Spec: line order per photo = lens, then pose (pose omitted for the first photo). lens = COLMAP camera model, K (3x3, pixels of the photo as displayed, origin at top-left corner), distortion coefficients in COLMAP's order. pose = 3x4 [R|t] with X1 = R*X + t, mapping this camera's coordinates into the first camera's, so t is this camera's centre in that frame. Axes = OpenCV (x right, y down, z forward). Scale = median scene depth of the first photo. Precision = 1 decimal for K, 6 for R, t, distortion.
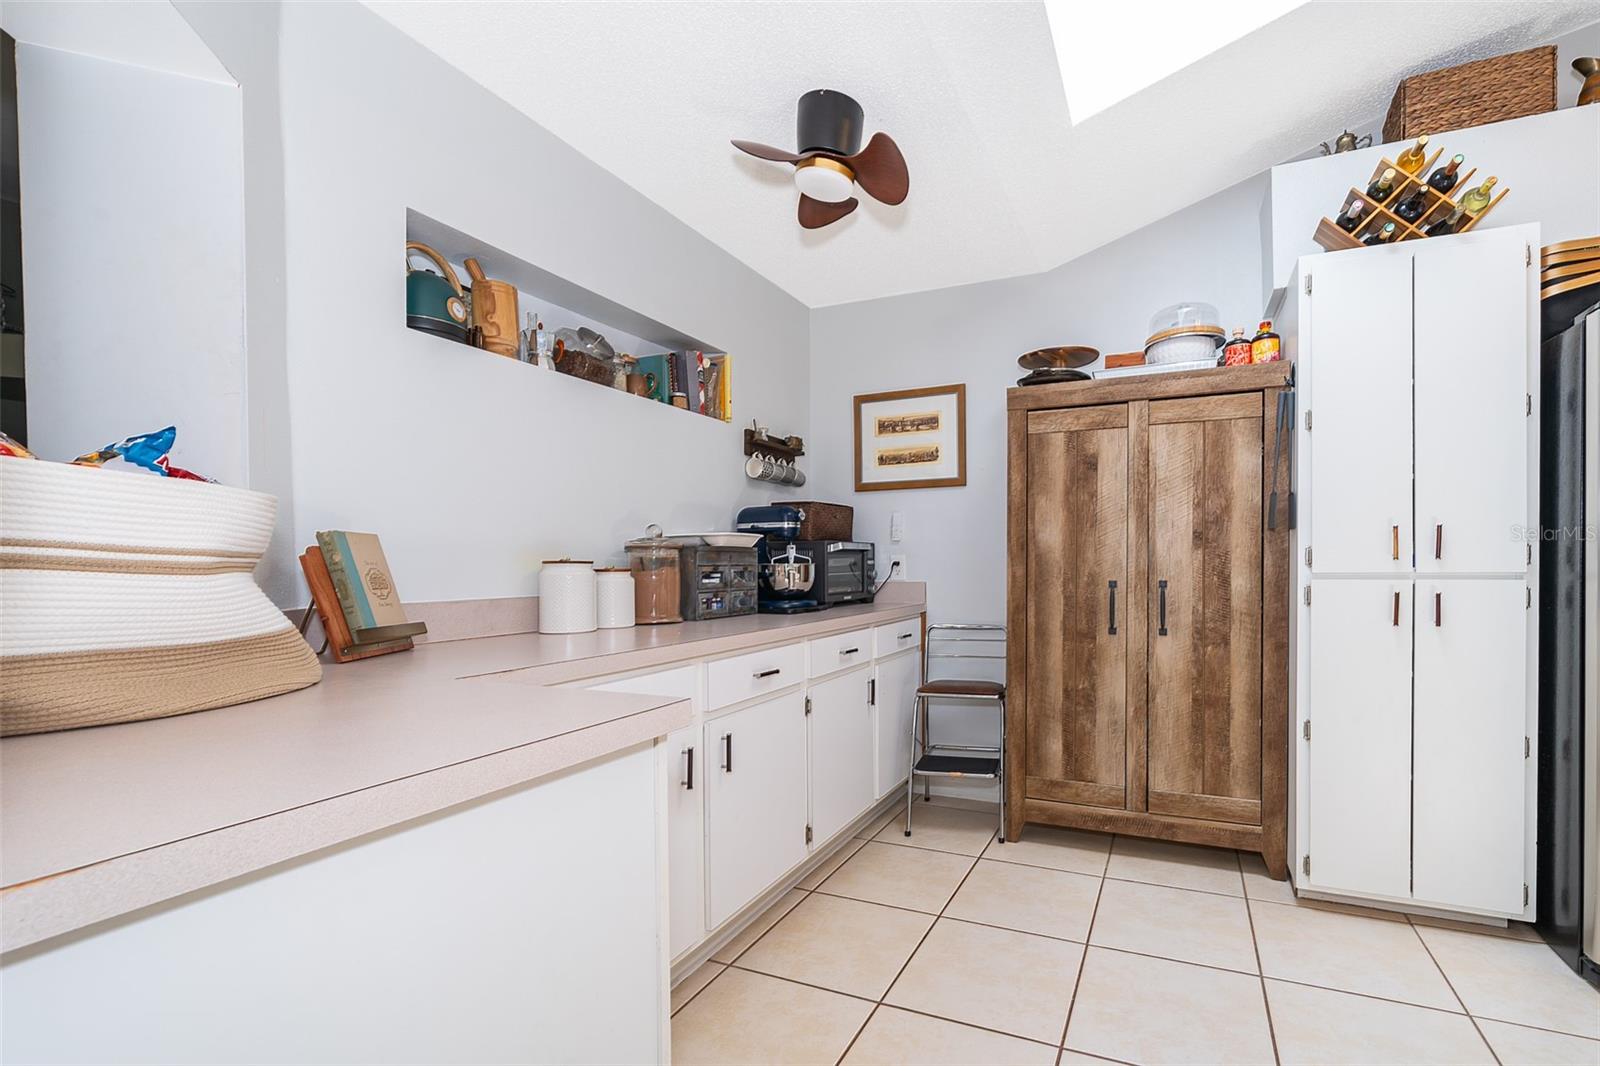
lens RADIAL K [[682.7, 0, 922.9], [0, 682.7, 559.3], [0, 0, 1]] dist [0.002057, 0.000683]
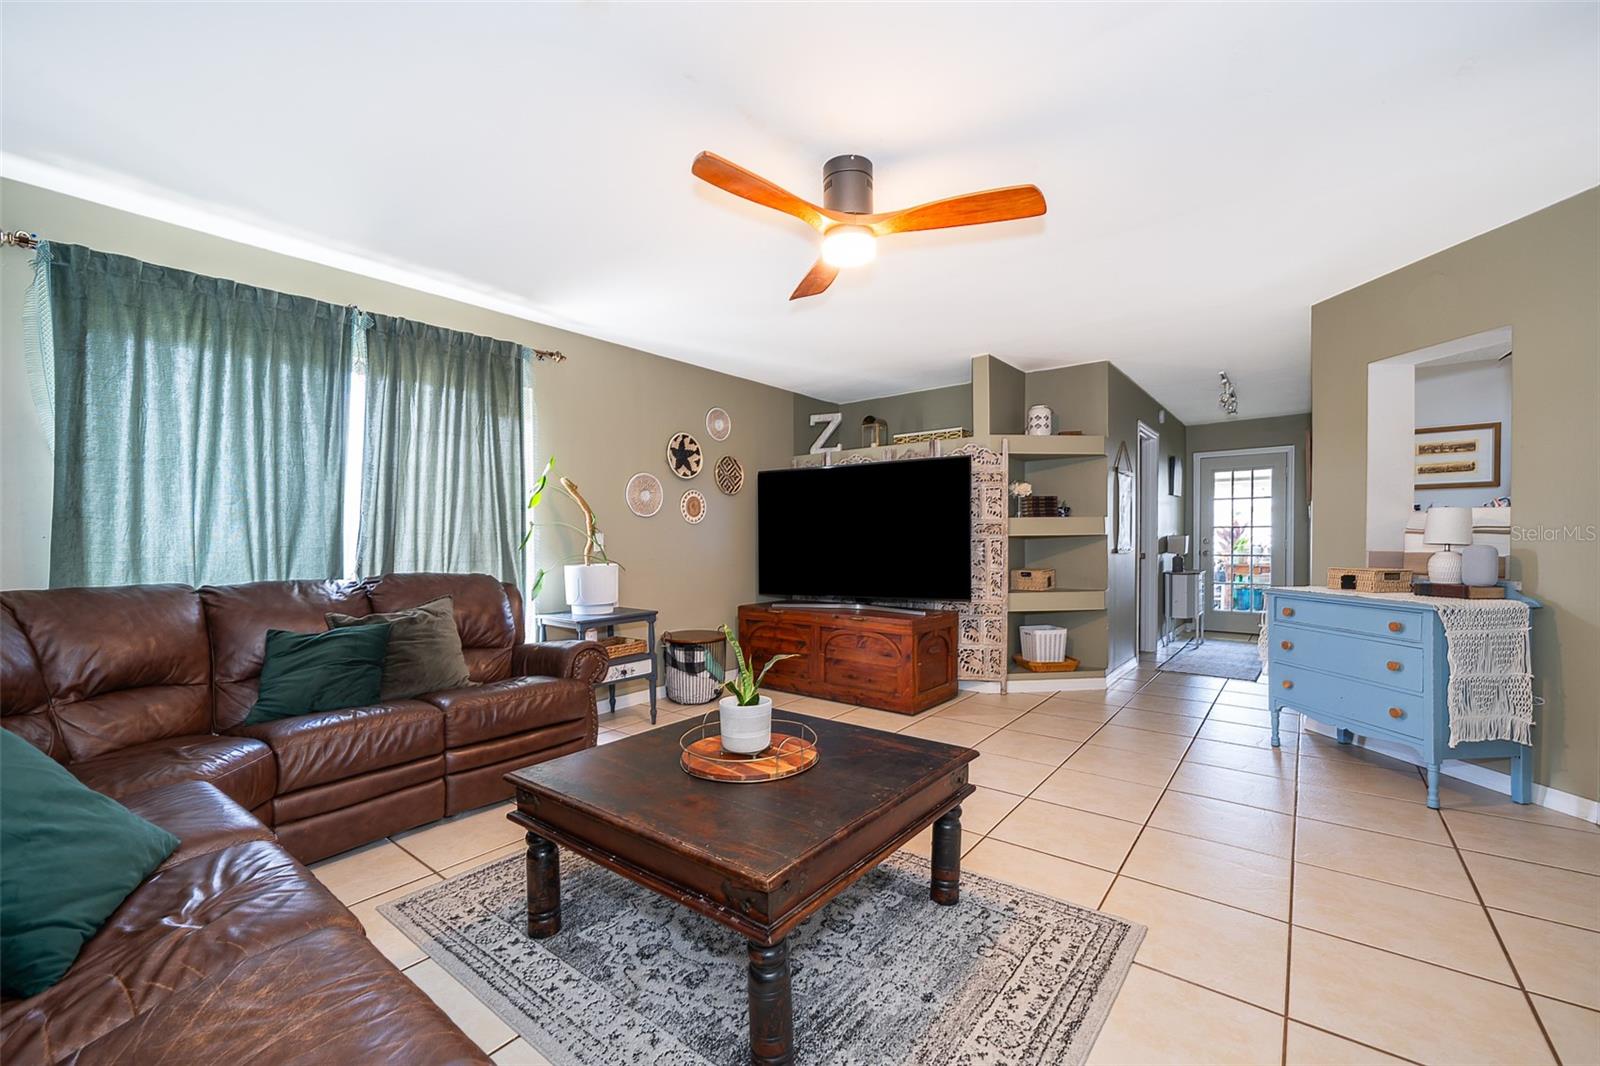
lens RADIAL K [[657.2, 0, 812.1], [0, 657.2, 553.7], [0, 0, 1]] dist [-0.003755, 0.000731]
pose [[0.958110, 0.006439, -0.286329, -1.217242], [0.001199, 0.999648, 0.026494, 0.009163], [0.286399, -0.025728, 0.957765, -1.096197]]
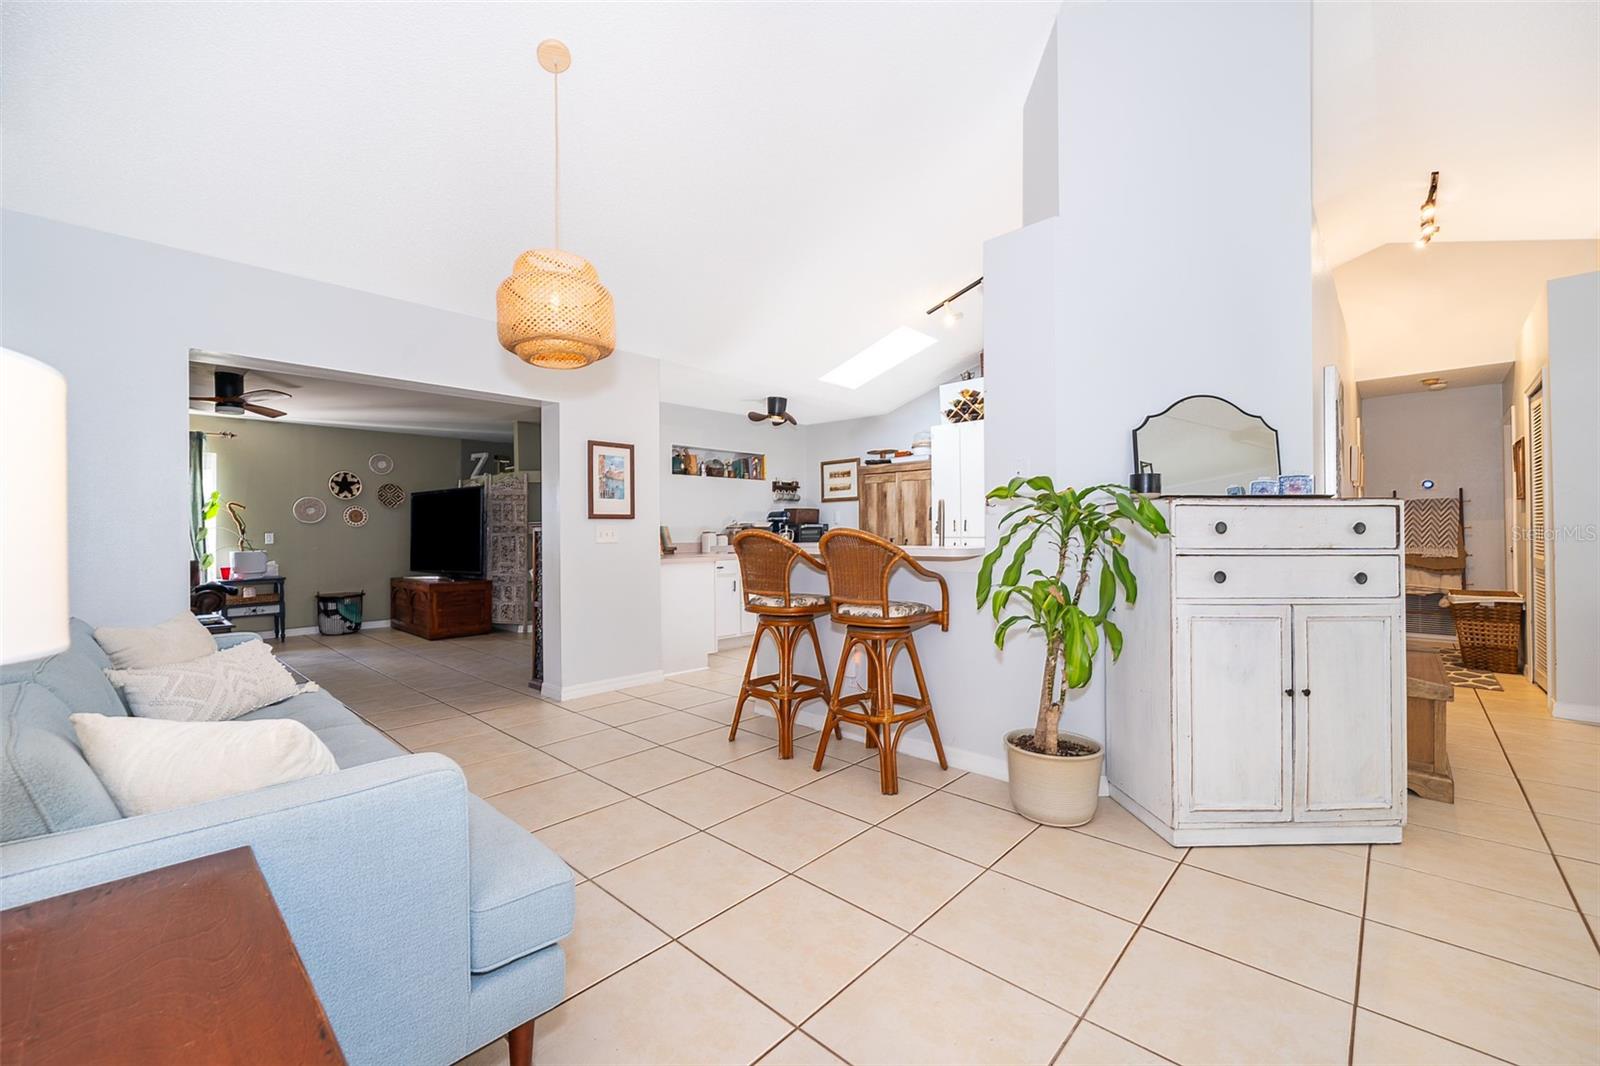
lens RADIAL K [[657.2, 0, 809.2], [0, 657.2, 524.3], [0, 0, 1]] dist [-0.003755, 0.000731]
pose [[0.927360, -0.004570, -0.374142, 0.886755], [0.003085, 0.999985, -0.004567, -0.015645], [0.374157, 0.003081, 0.927360, -1.410346]]
